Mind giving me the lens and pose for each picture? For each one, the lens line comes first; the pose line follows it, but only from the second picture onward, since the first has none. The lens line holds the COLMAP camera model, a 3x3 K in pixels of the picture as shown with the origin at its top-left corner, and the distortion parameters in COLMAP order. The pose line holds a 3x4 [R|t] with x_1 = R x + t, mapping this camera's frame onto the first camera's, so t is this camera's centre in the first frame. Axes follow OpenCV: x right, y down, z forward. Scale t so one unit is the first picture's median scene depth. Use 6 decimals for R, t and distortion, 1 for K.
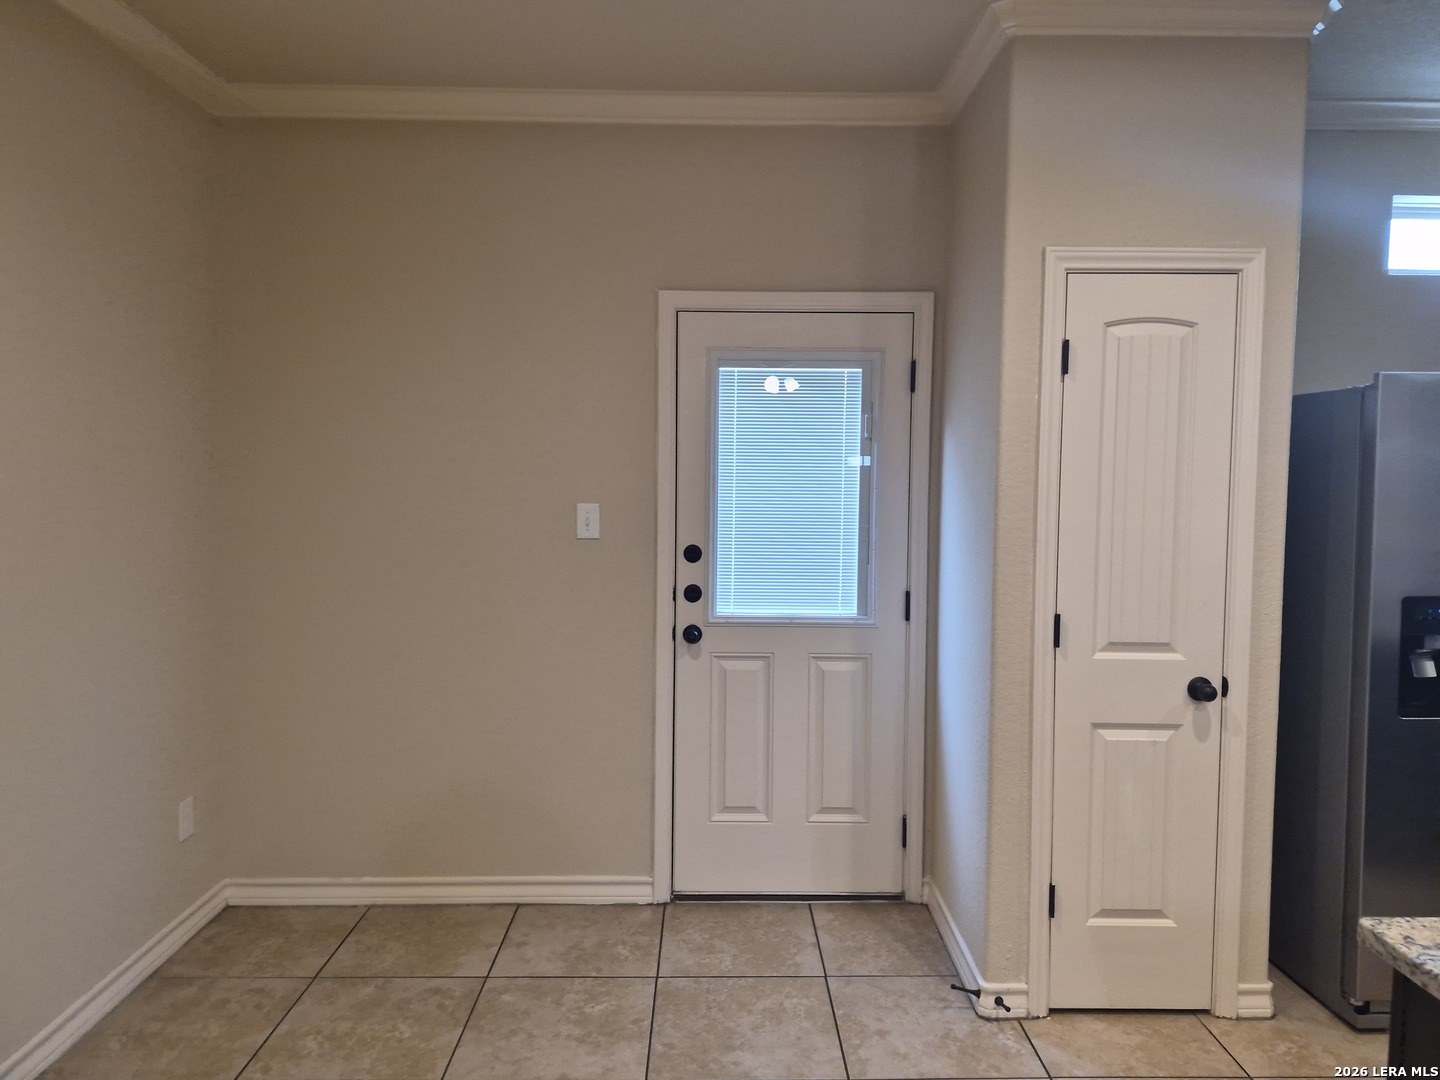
lens RADIAL K [[982.4, 0, 737.3], [0, 982.4, 529.6], [0, 0, 1]] dist [0.091233, -0.097878]
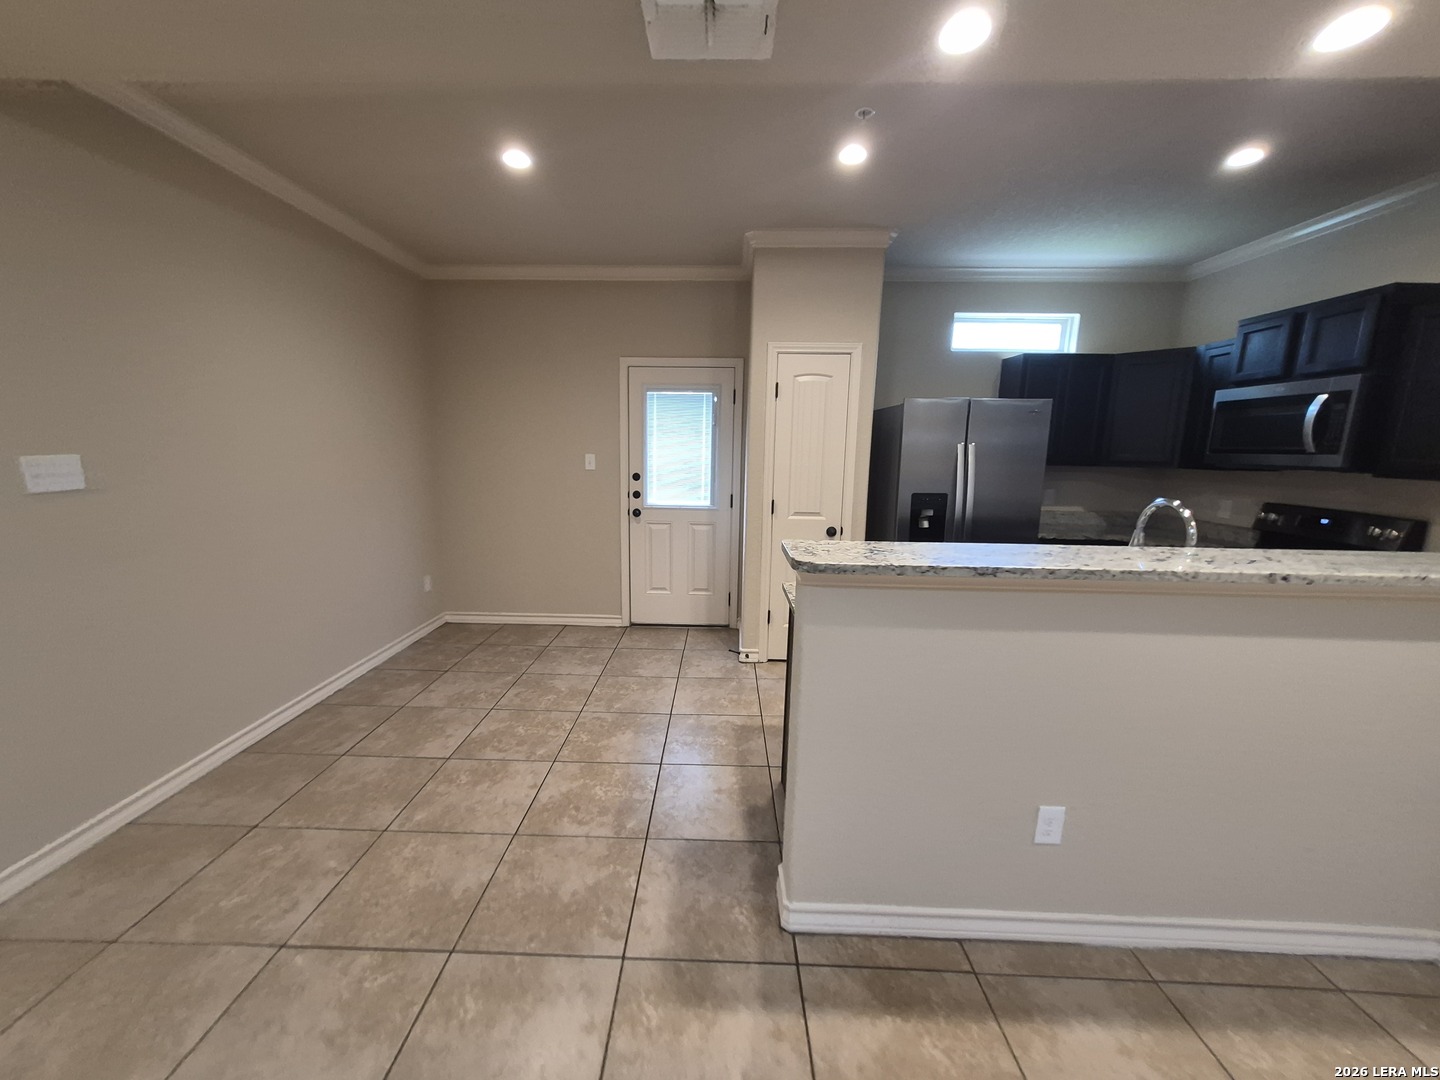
lens RADIAL K [[564.1, 0, 709.0], [0, 564.1, 546.8], [0, 0, 1]] dist [0.006409, -0.000309]
pose [[0.998589, 0.013694, -0.051304, 0.199336], [-0.007561, 0.992998, 0.117890, 0.031362], [0.052559, -0.117335, 0.991701, -0.310351]]
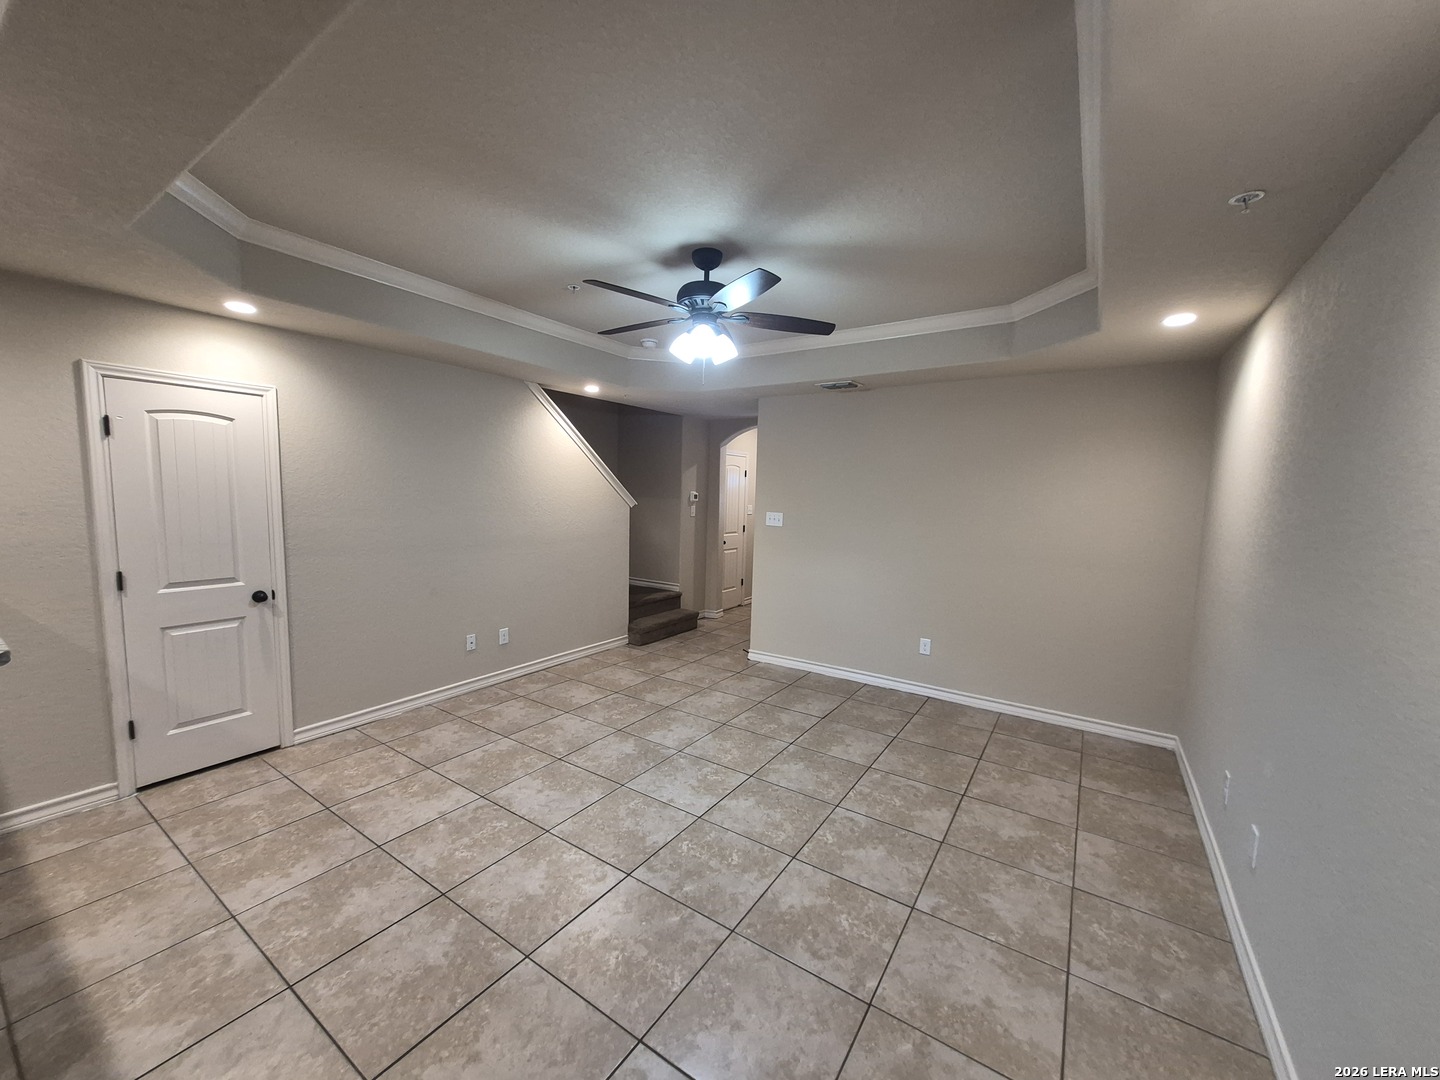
lens RADIAL K [[564.1, 0, 709.0], [0, 564.1, 546.8], [0, 0, 1]] dist [0.006409, -0.000309]
pose [[-0.810411, -0.089781, 0.578941, -0.346377], [-0.000038, 0.988196, 0.153195, -0.034162], [-0.585861, 0.124129, -0.800849, 0.144729]]
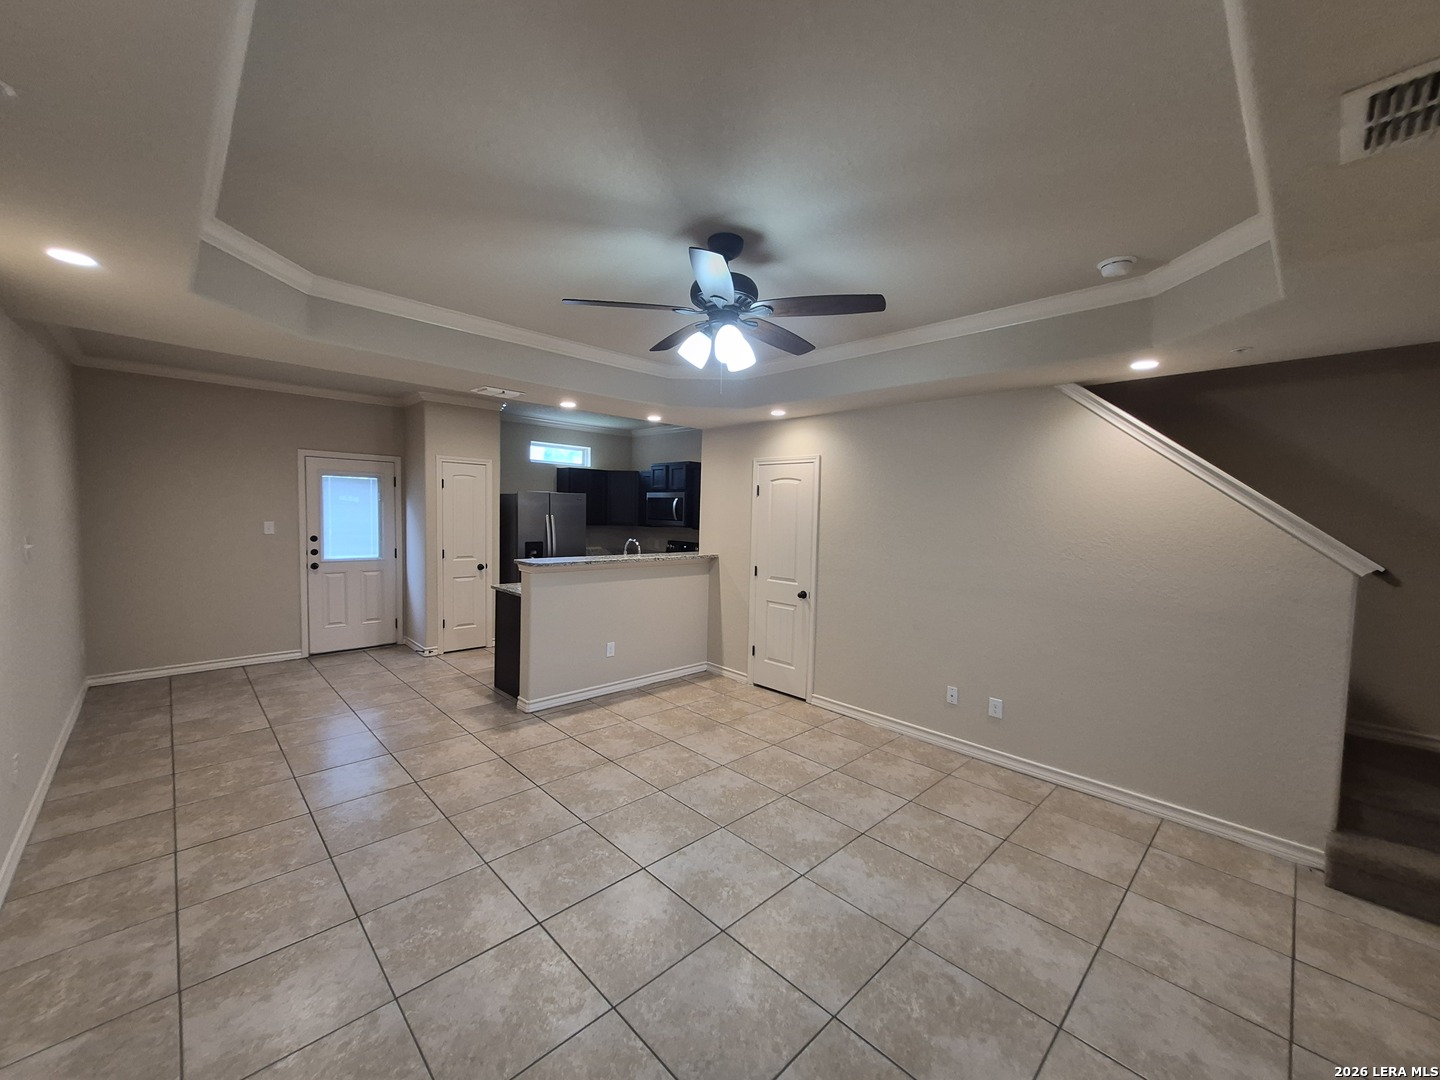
lens RADIAL K [[564.1, 0, 709.0], [0, 564.1, 546.8], [0, 0, 1]] dist [0.006409, -0.000309]
pose [[0.739593, -0.035845, 0.672099, -0.326288], [0.022878, 0.999343, 0.028122, 0.029673], [-0.672665, -0.005423, 0.739927, -1.108131]]
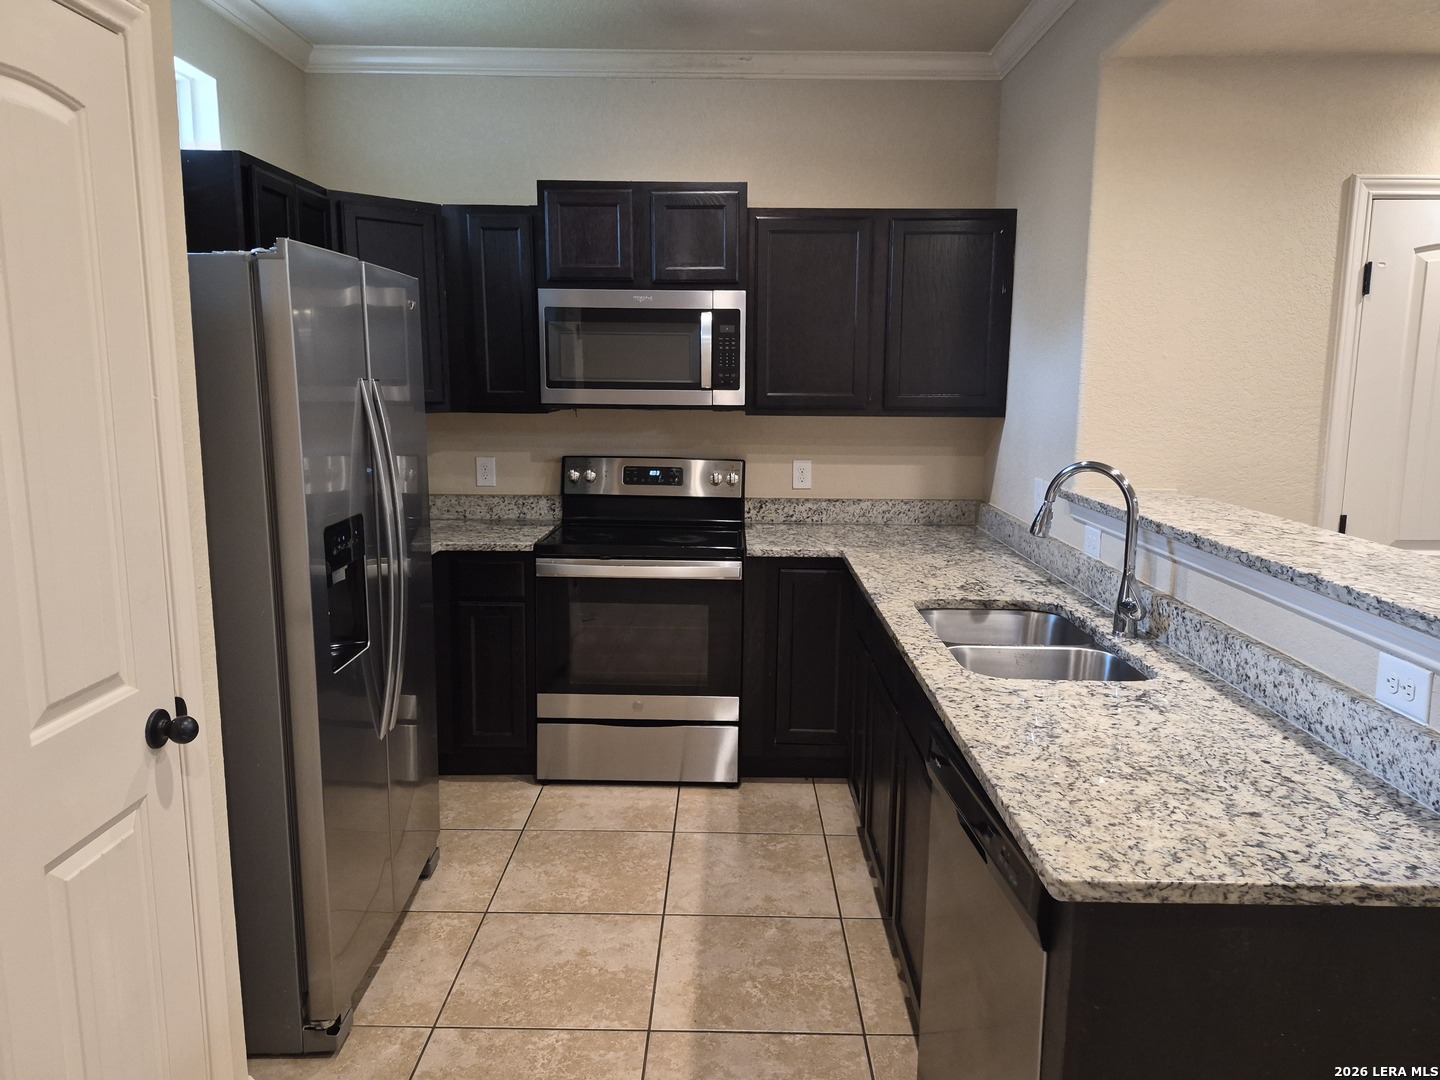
lens RADIAL K [[999.4, 0, 722.8], [0, 999.4, 526.3], [0, 0, 1]] dist [0.096319, -0.126247]
pose [[0.041533, -0.161027, 0.986076, -0.105410], [0.053319, 0.985878, 0.158749, -0.037988], [-0.997713, 0.045983, 0.049532, 0.515610]]
